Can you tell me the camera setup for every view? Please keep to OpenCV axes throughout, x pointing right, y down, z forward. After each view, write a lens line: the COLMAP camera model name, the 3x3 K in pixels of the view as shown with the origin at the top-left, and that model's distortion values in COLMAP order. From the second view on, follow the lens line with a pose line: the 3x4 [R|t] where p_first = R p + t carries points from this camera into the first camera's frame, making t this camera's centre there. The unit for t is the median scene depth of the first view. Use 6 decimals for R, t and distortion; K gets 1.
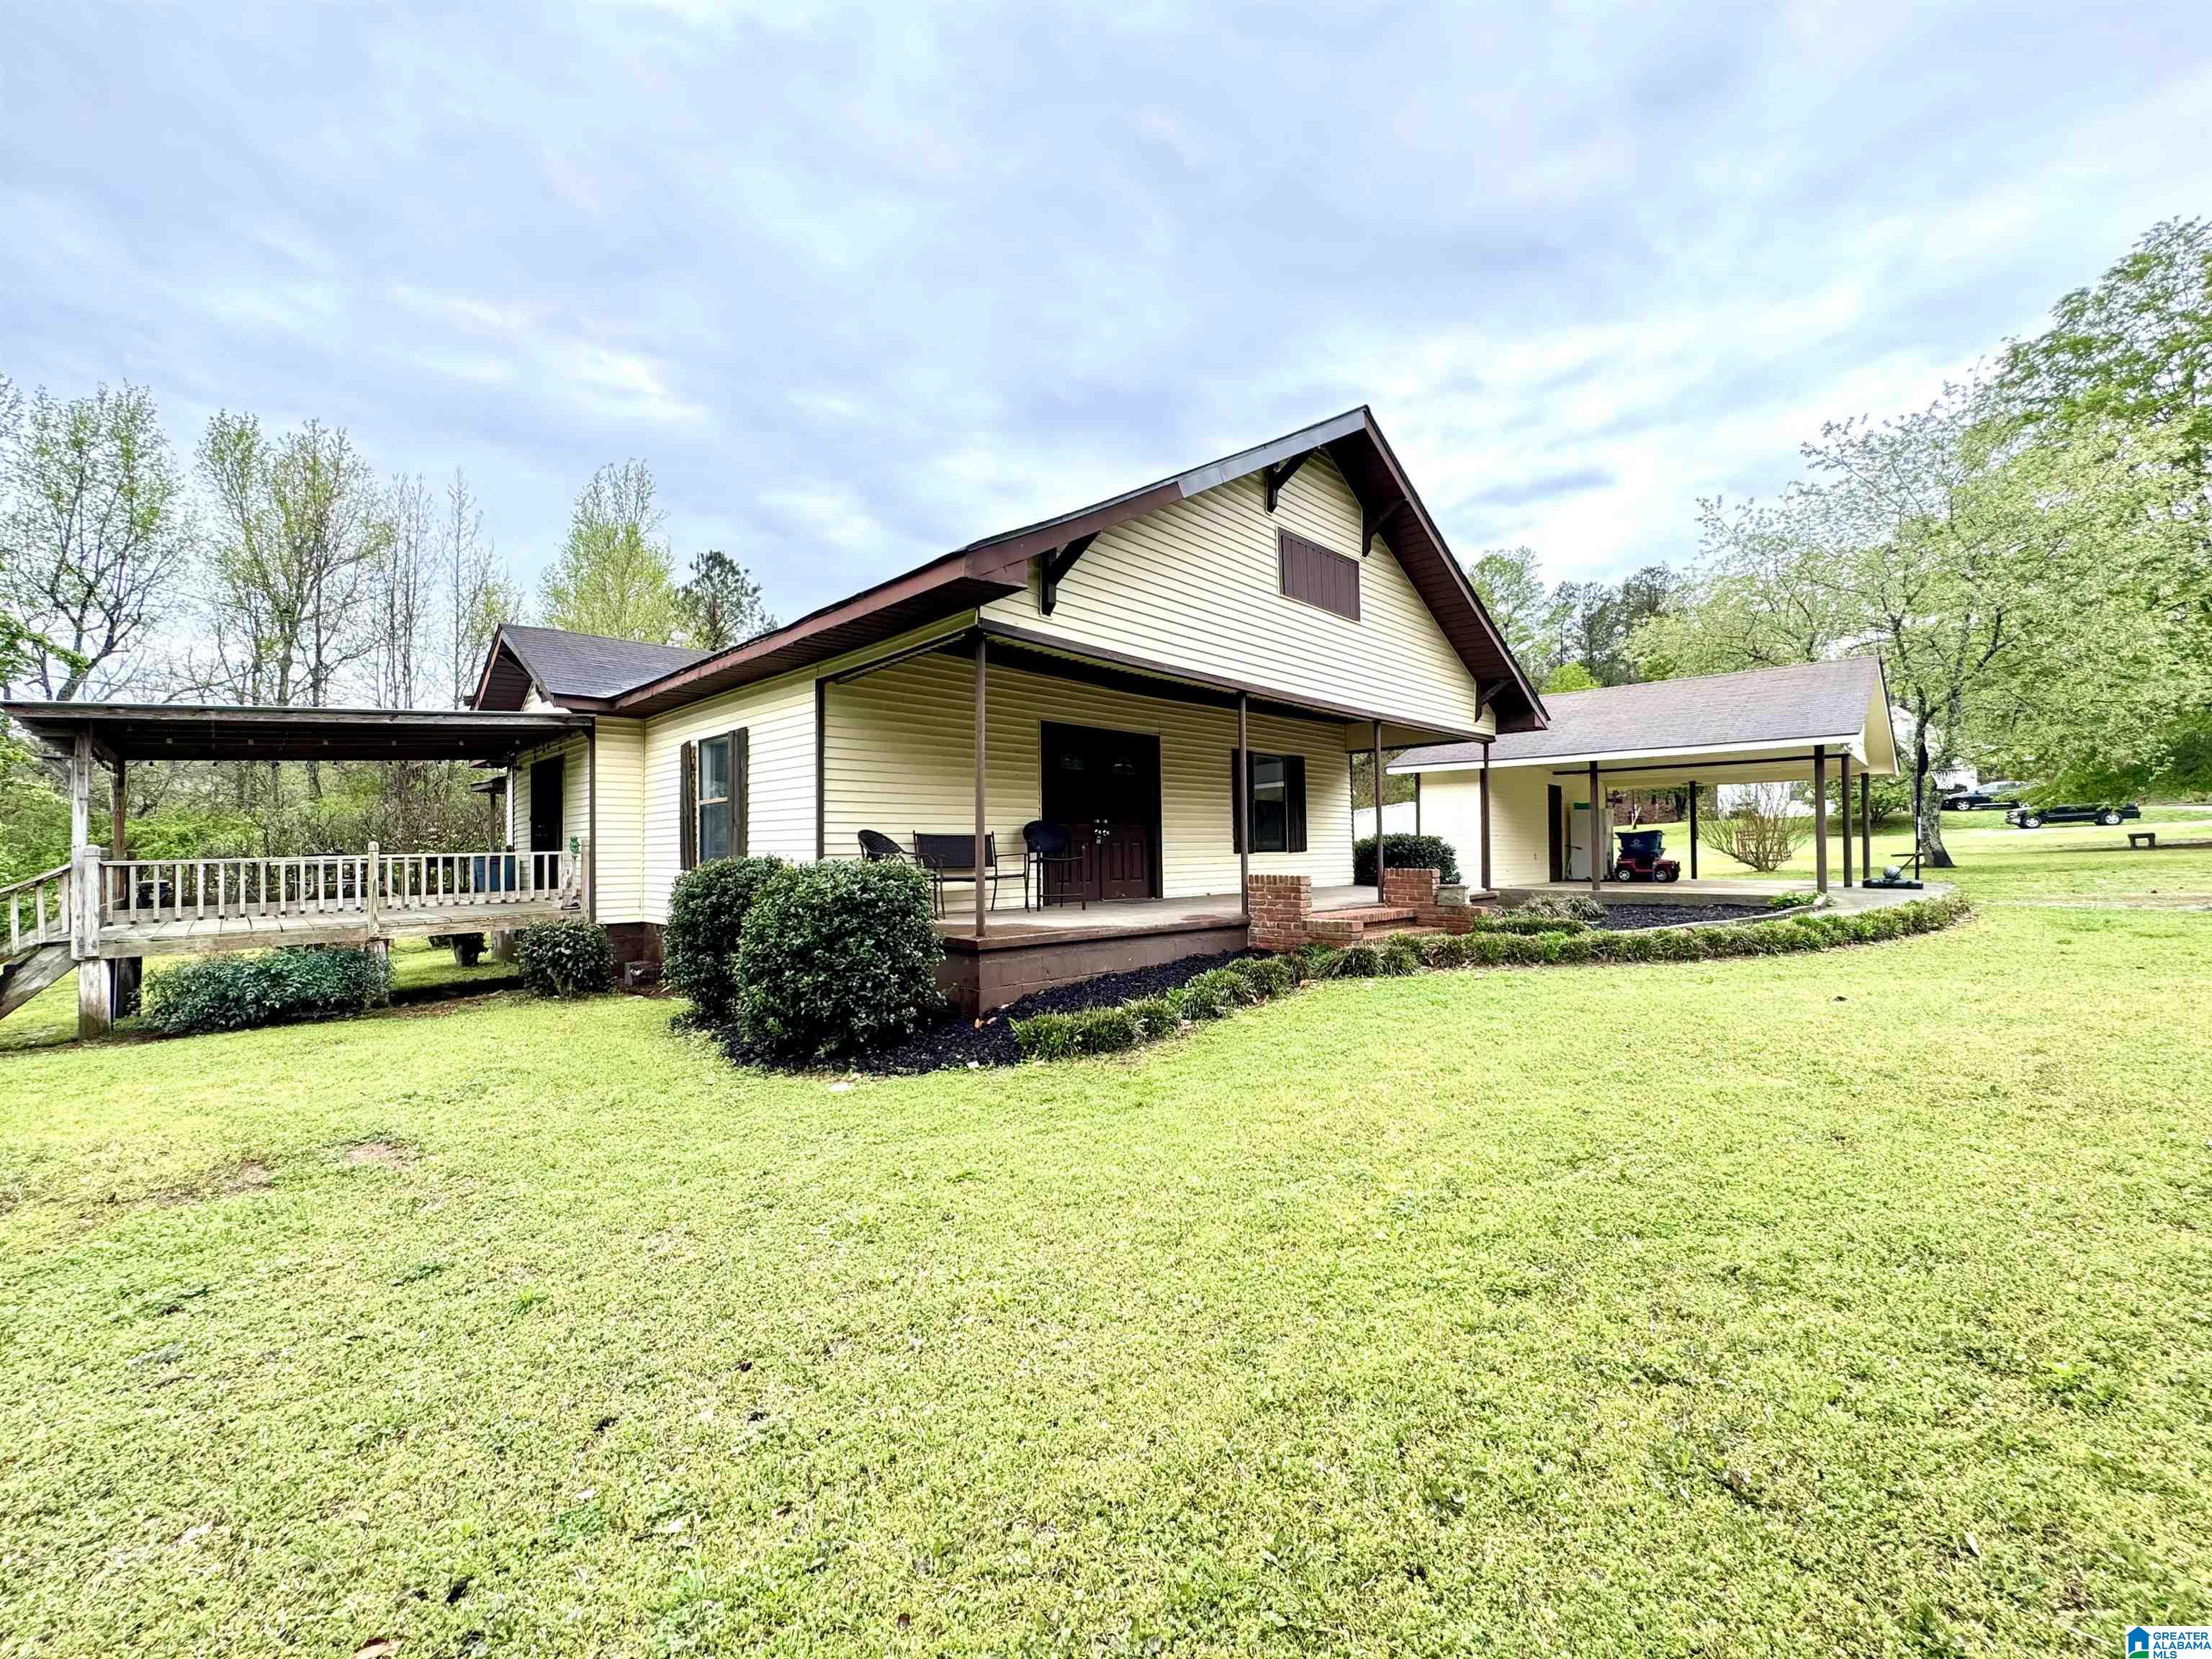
lens RADIAL K [[896.6, 0, 1106.0], [0, 896.6, 829.5], [0, 0, 1]] dist [-0.000009, 0.000001]
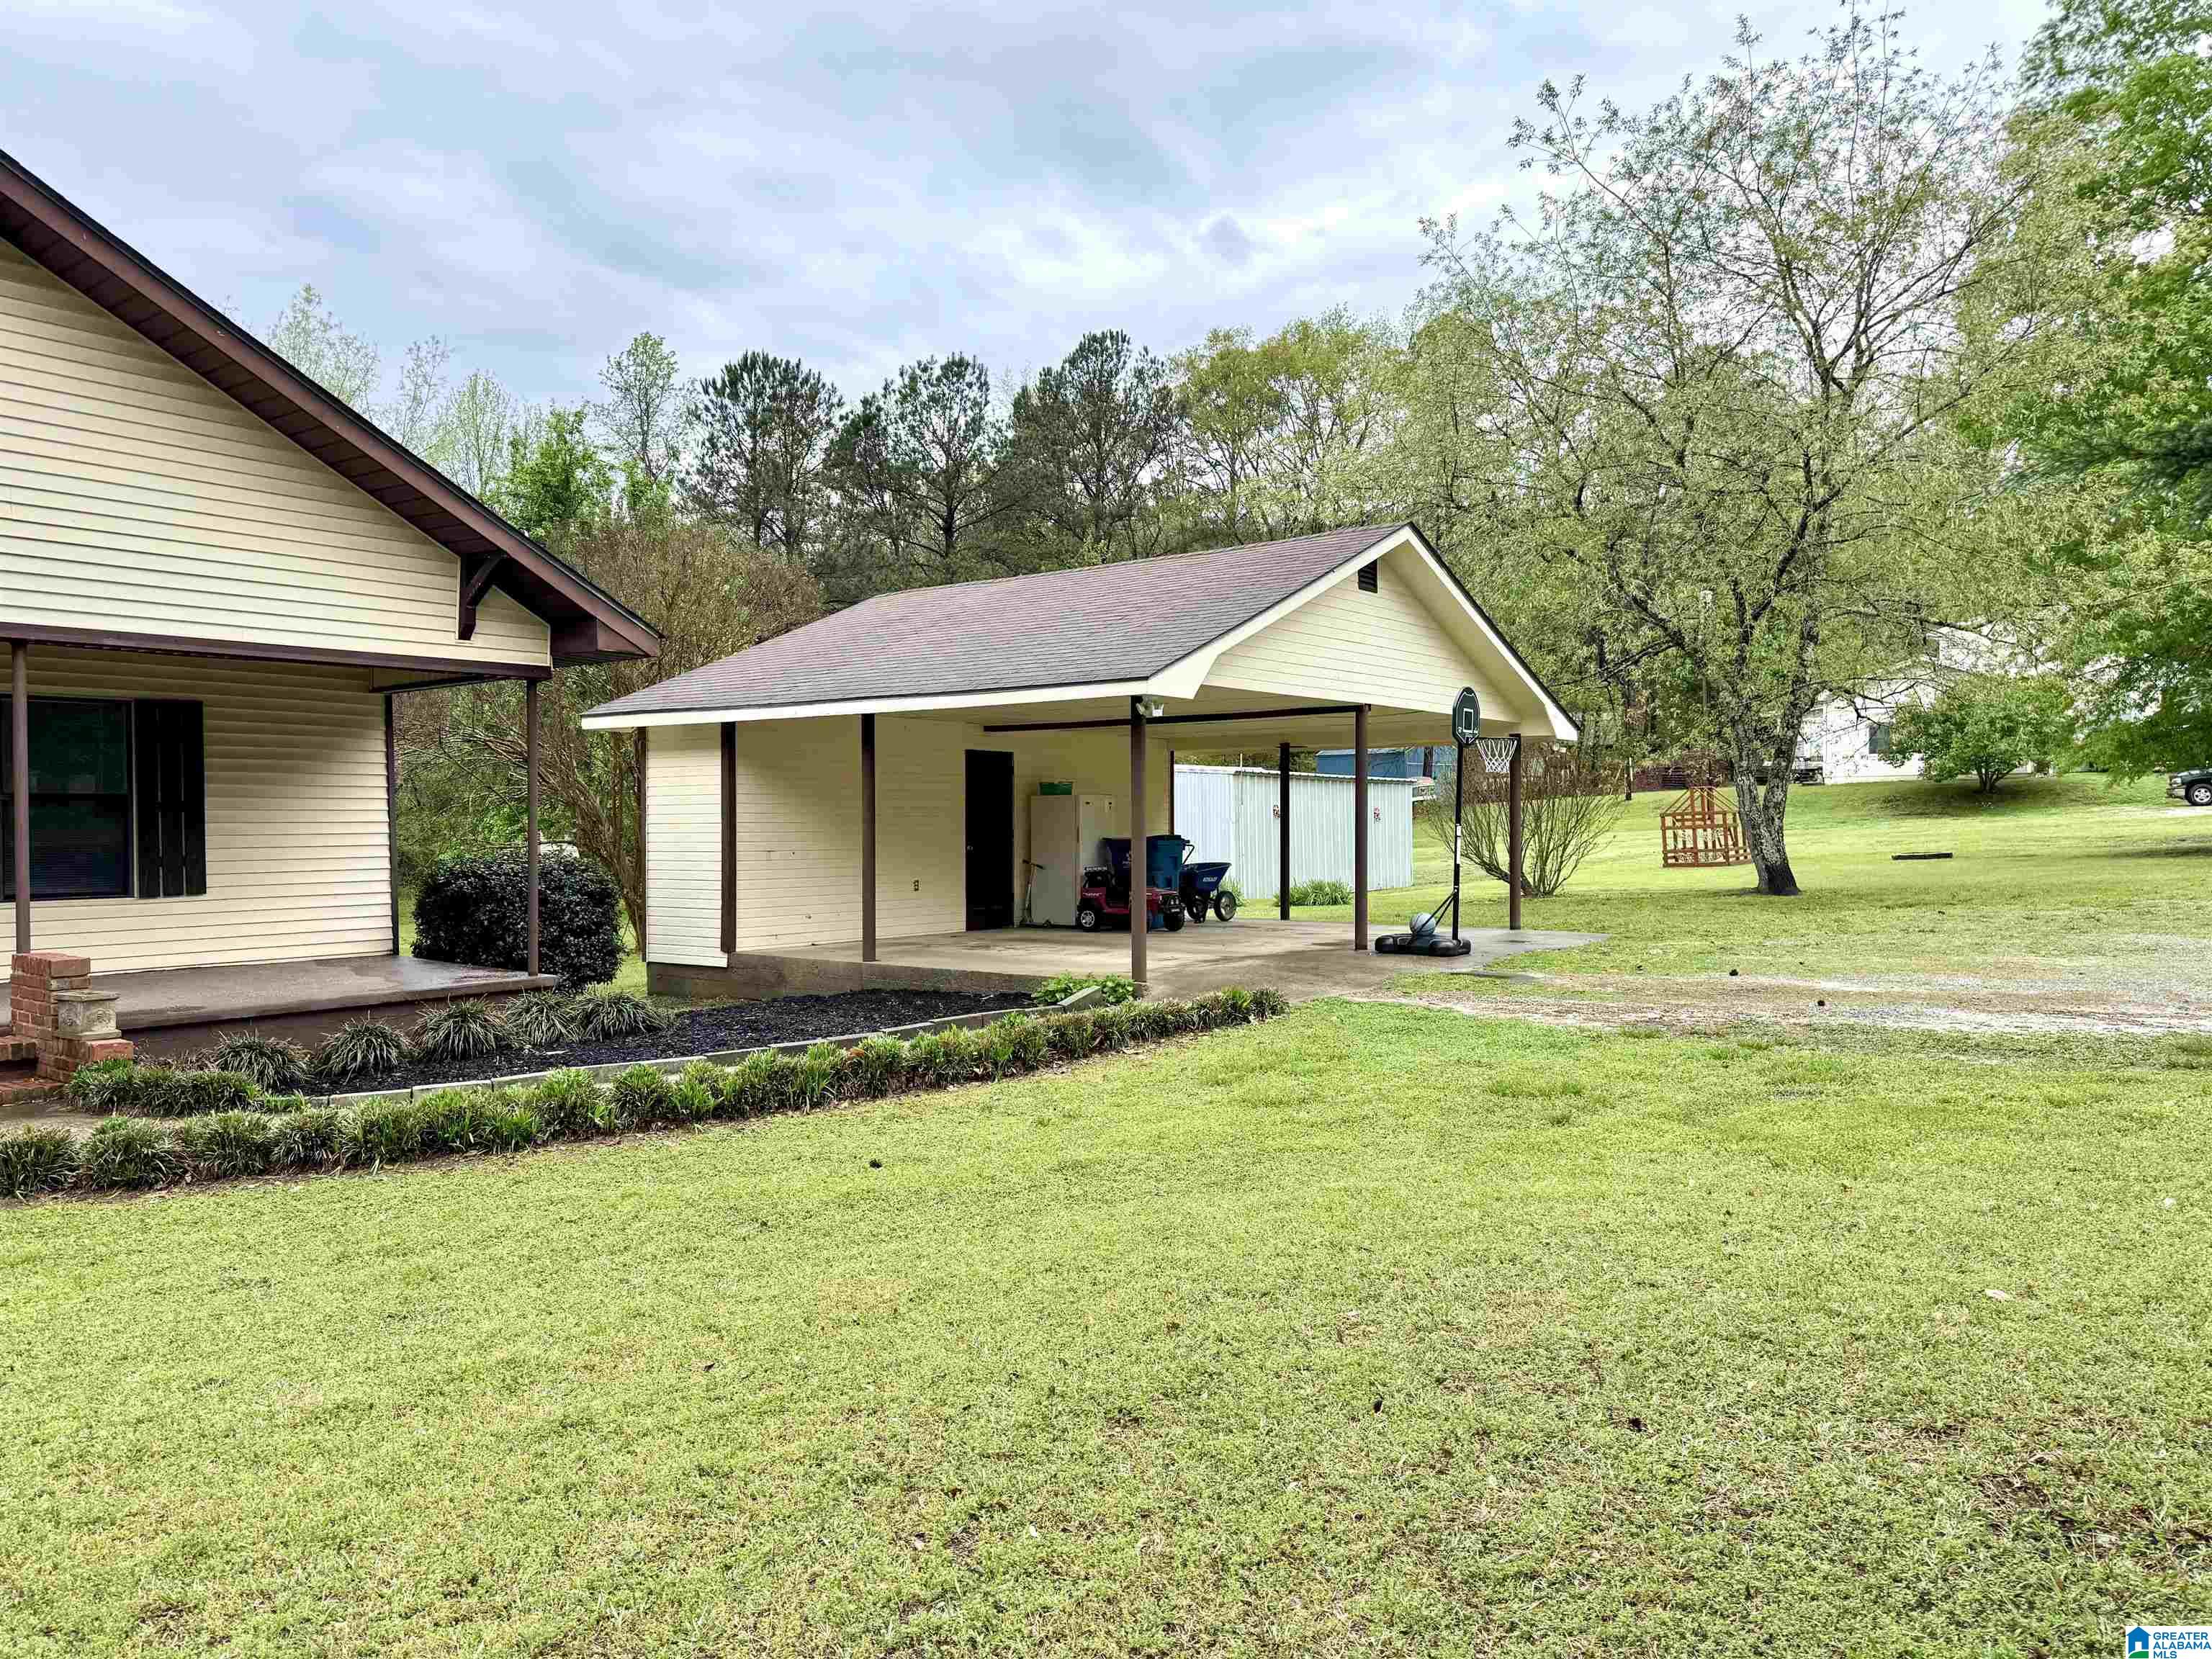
lens RADIAL K [[1526.9, 0, 1106.0], [0, 1526.9, 829.5], [0, 0, 1]] dist [0.105817, -0.097780]
pose [[0.997364, -0.004262, 0.072438, 0.503897], [0.002492, 0.999697, 0.024496, -0.024288], [-0.072520, -0.024251, 0.997072, 0.062112]]
